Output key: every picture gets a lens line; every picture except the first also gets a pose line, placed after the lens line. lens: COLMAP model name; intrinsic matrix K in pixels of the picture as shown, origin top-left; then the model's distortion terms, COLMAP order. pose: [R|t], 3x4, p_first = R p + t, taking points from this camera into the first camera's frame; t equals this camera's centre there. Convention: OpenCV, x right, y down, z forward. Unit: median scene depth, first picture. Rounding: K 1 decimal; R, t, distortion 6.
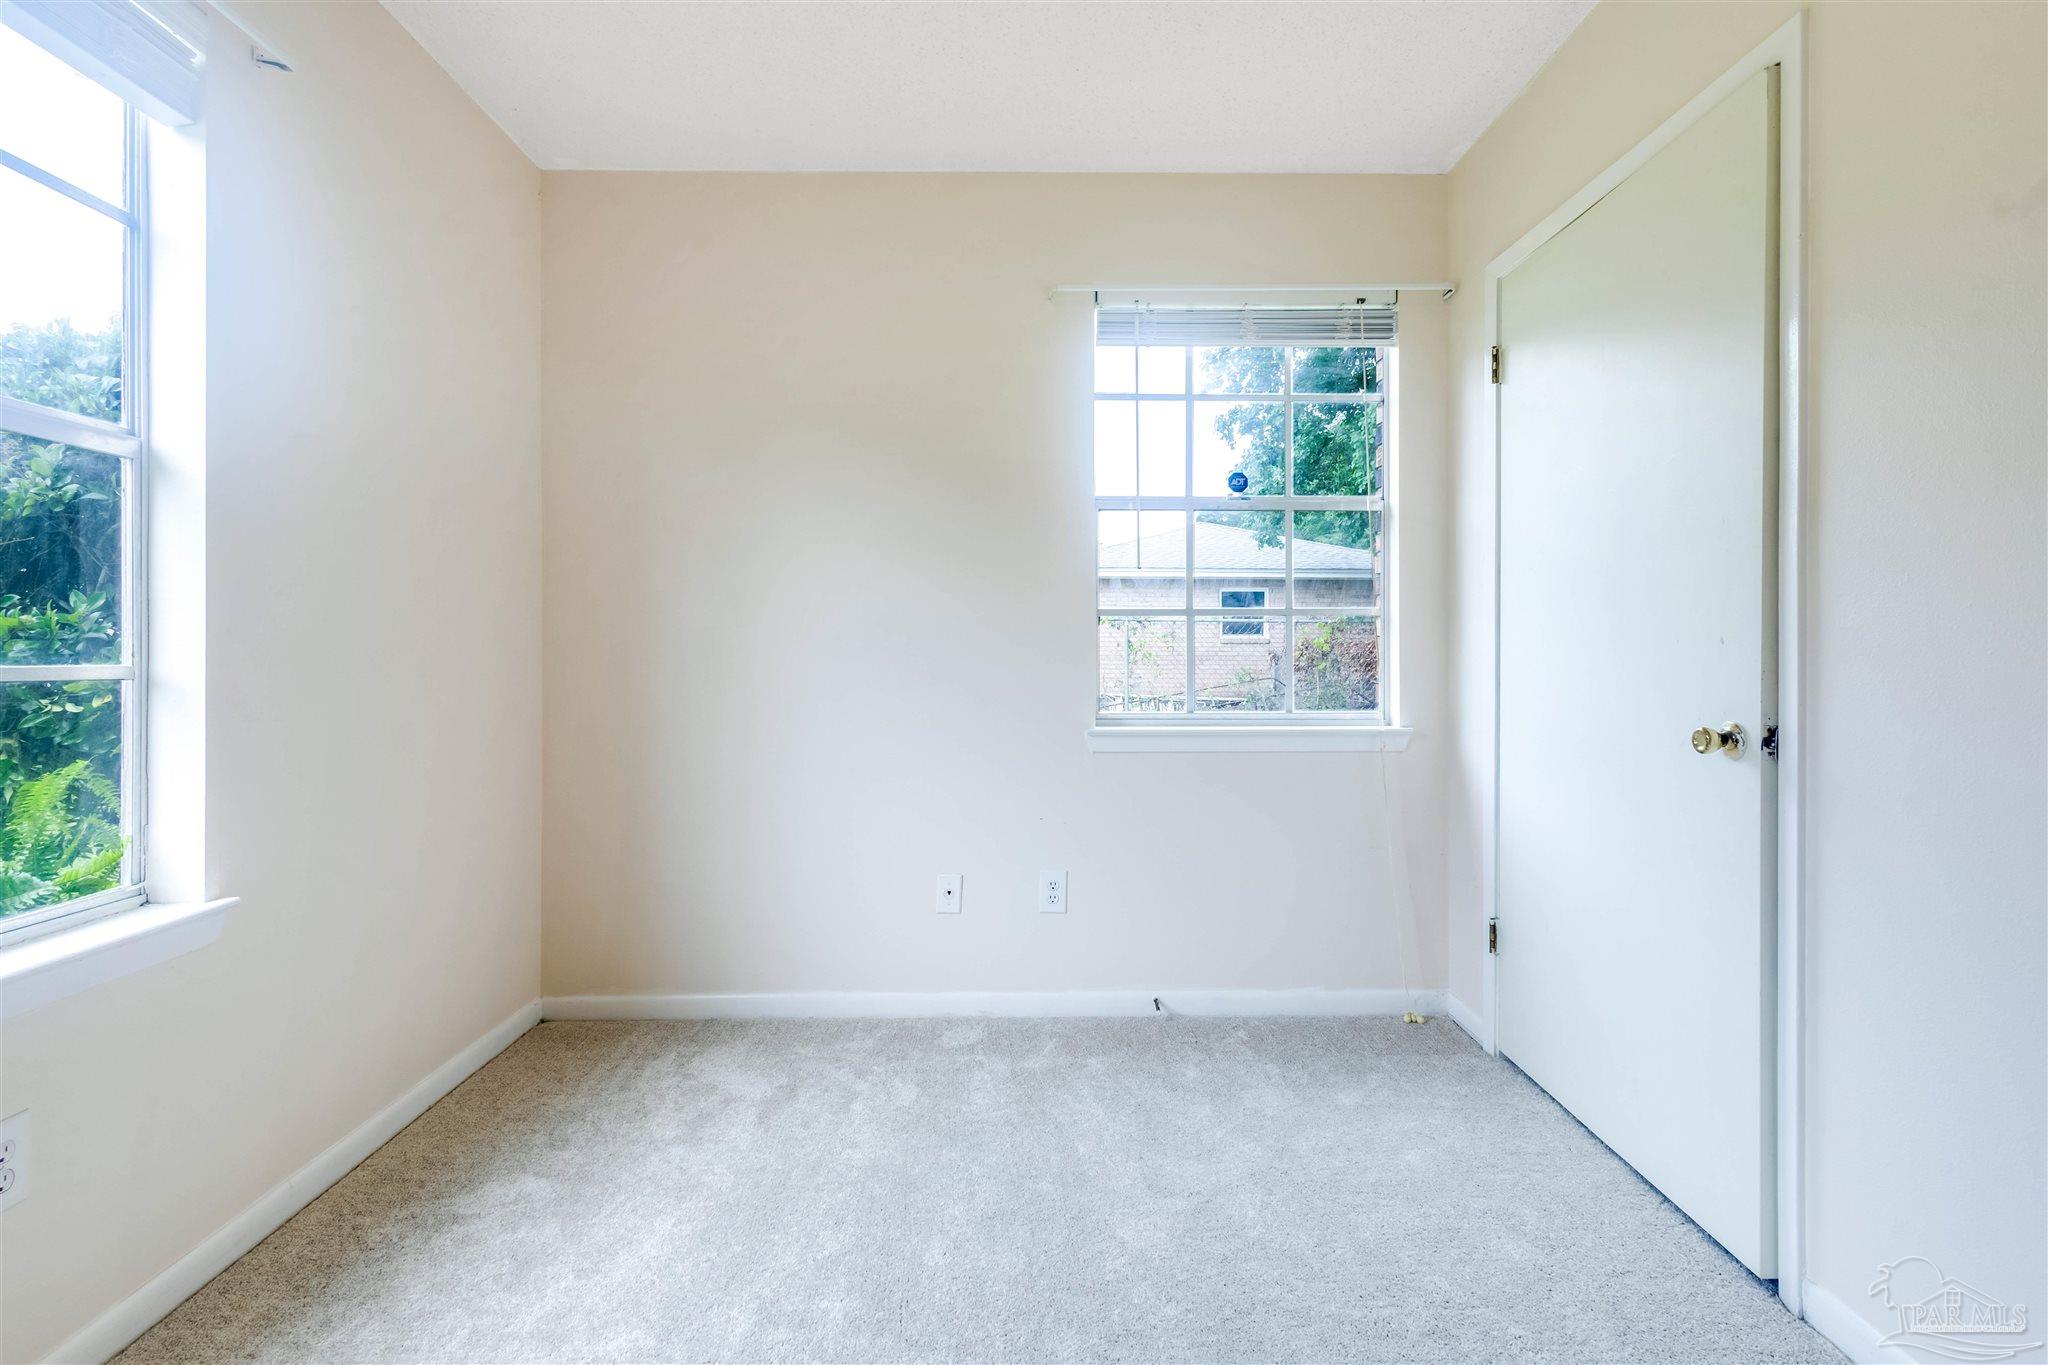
lens RADIAL K [[954.6, 0, 1032.2], [0, 954.6, 653.1], [0, 0, 1]] dist [0.002648, 0.000830]
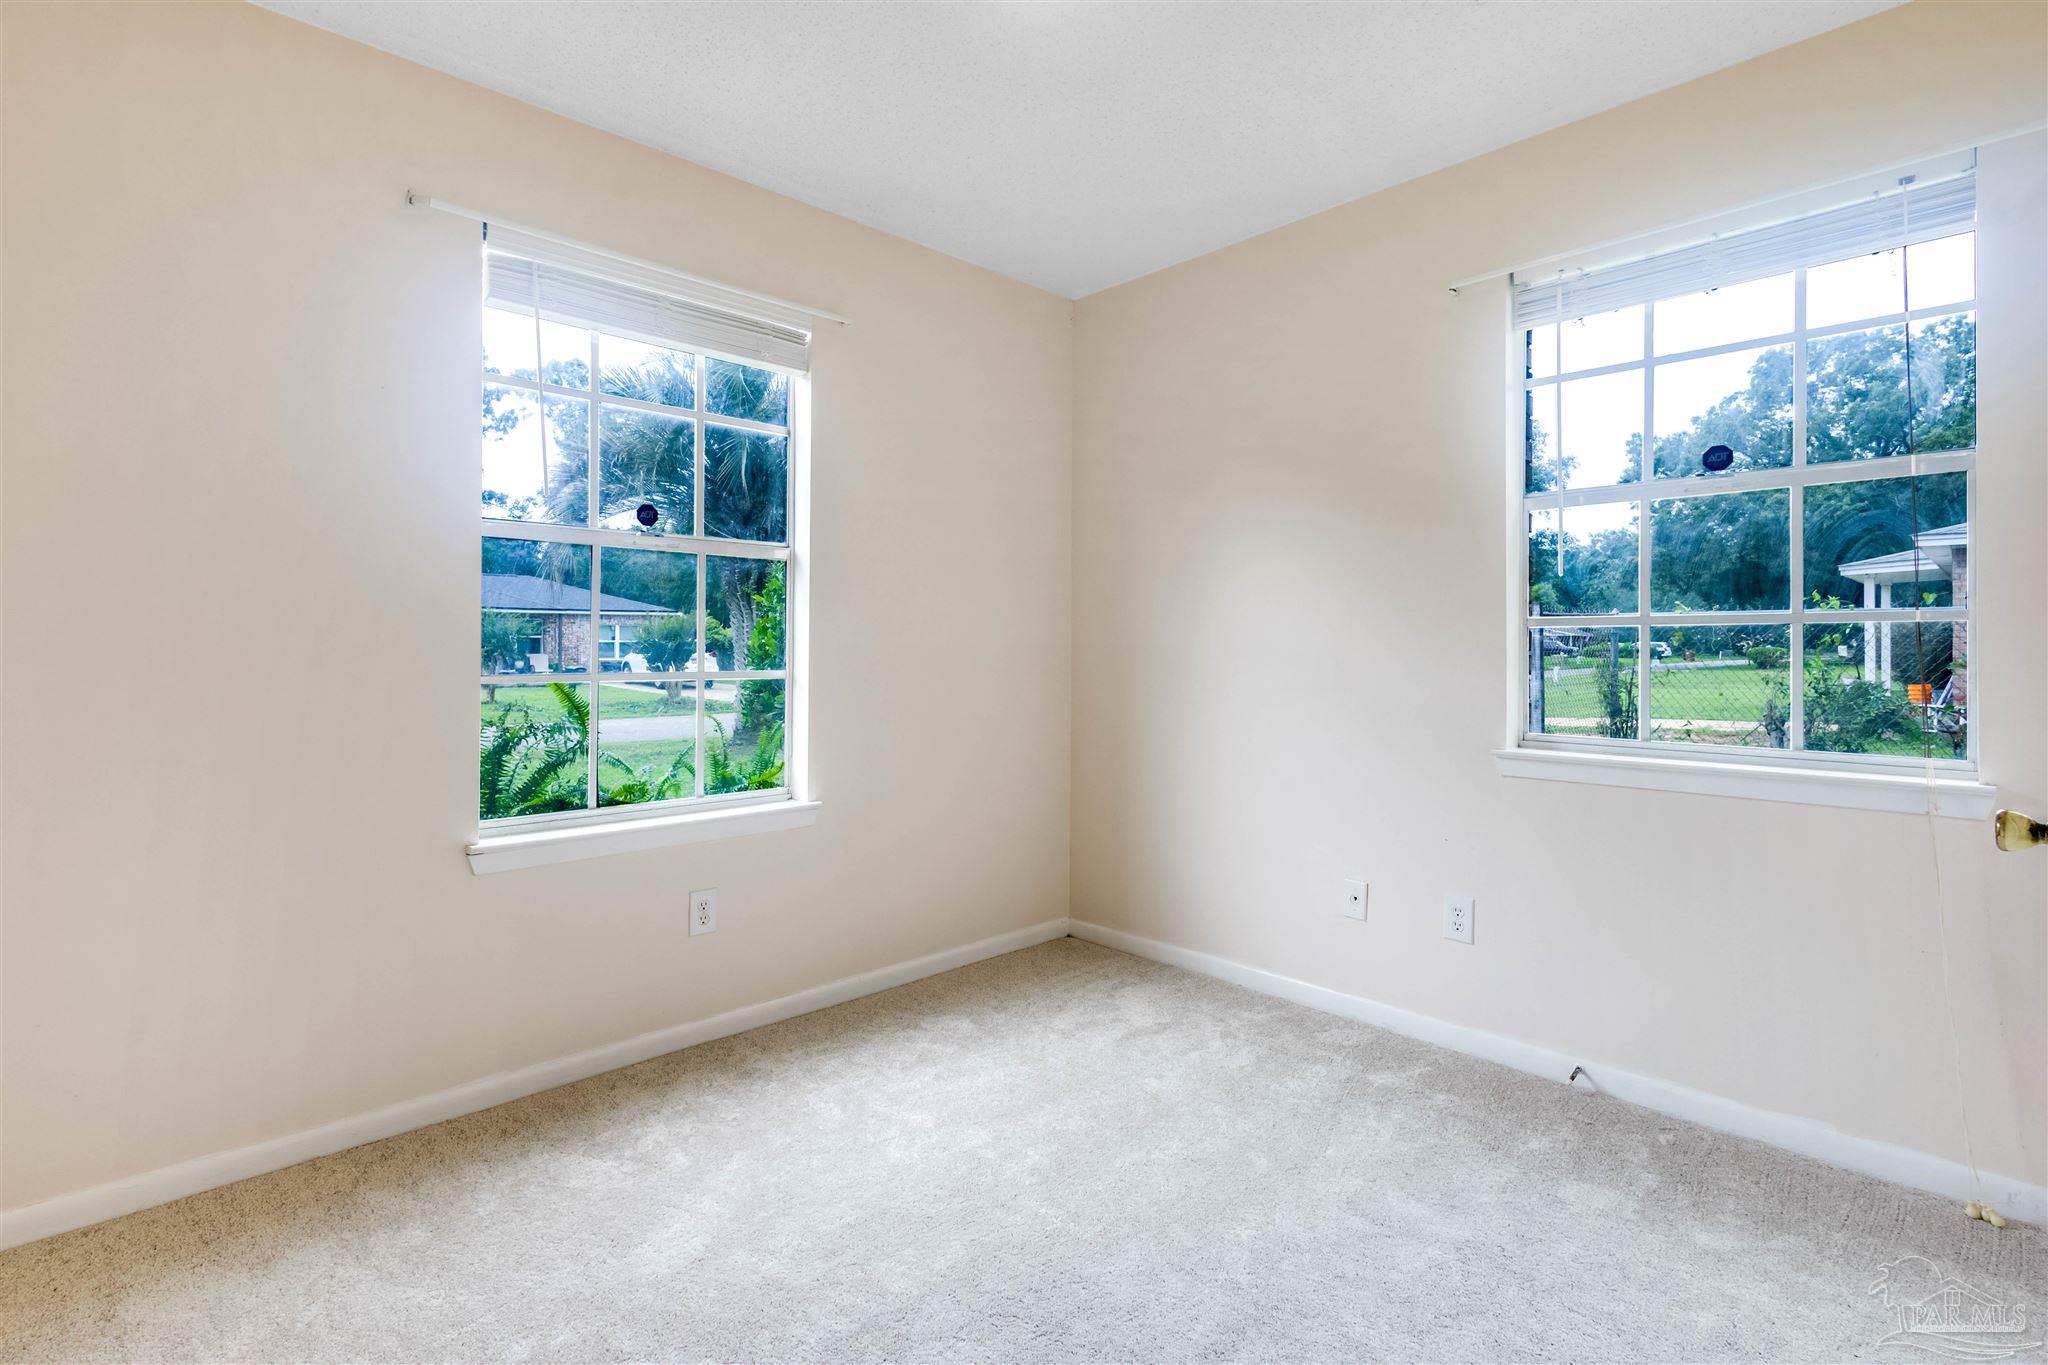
lens RADIAL K [[964.4, 0, 1032.0], [0, 964.4, 633.0], [0, 0, 1]] dist [0.000277, 0.000174]
pose [[0.685488, -0.008359, -0.728036, 0.473731], [-0.003664, 0.999882, -0.014931, -0.018929], [0.728075, 0.012902, 0.685376, 0.037019]]
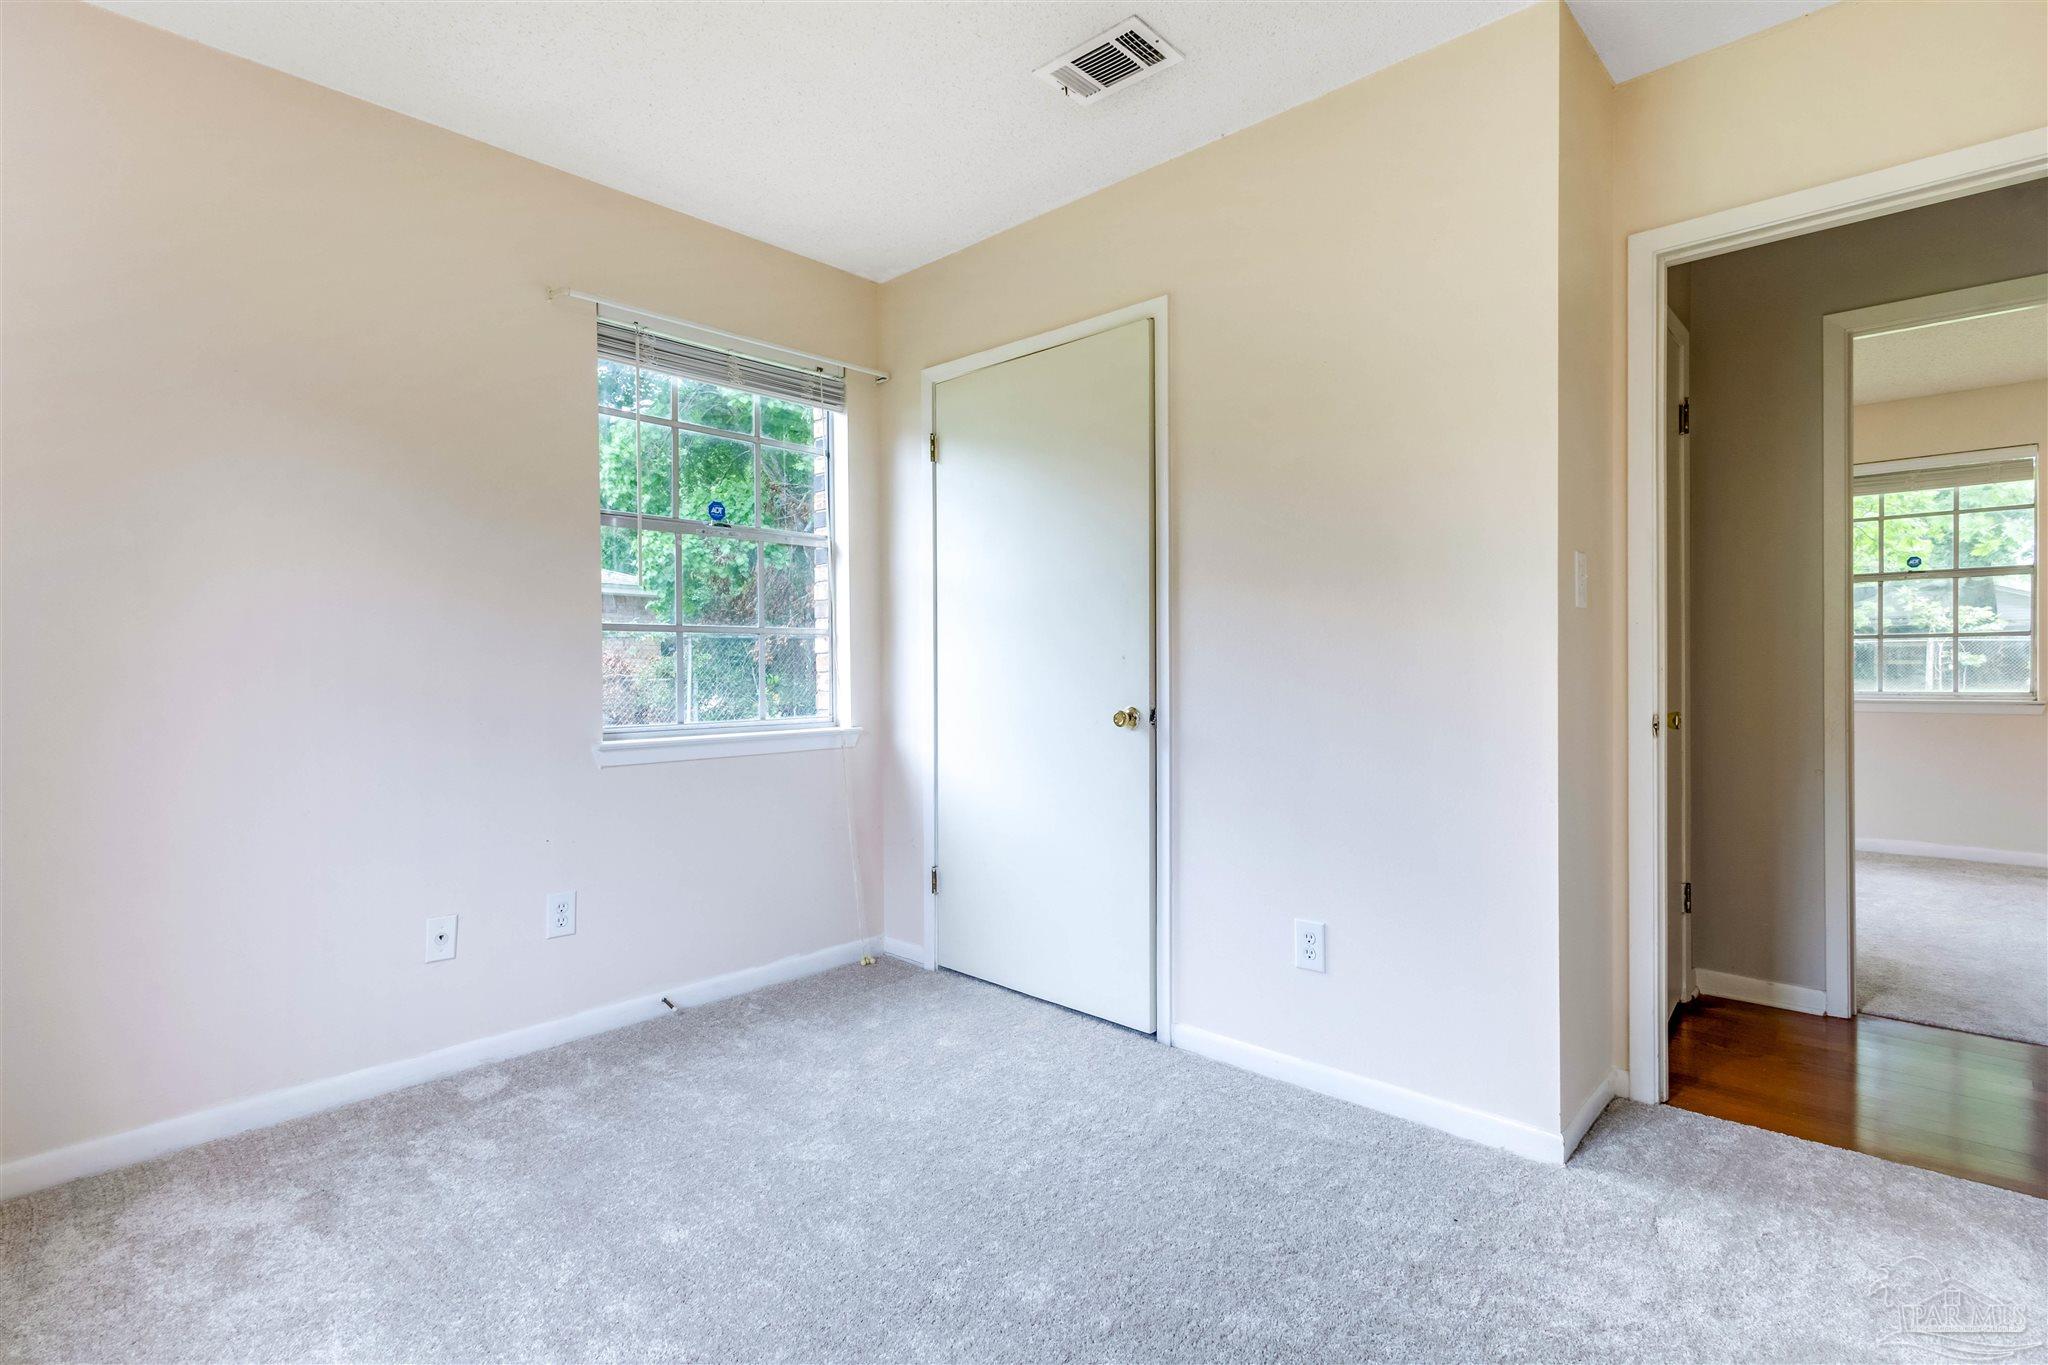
lens RADIAL K [[967.7, 0, 1020.0], [0, 967.7, 672.4], [0, 0, 1]] dist [0.004590, -0.000906]
pose [[0.696072, -0.007957, 0.717927, -0.393586], [0.004240, 0.999967, 0.006972, -0.000304], [-0.717959, -0.001809, 0.696083, -0.017527]]
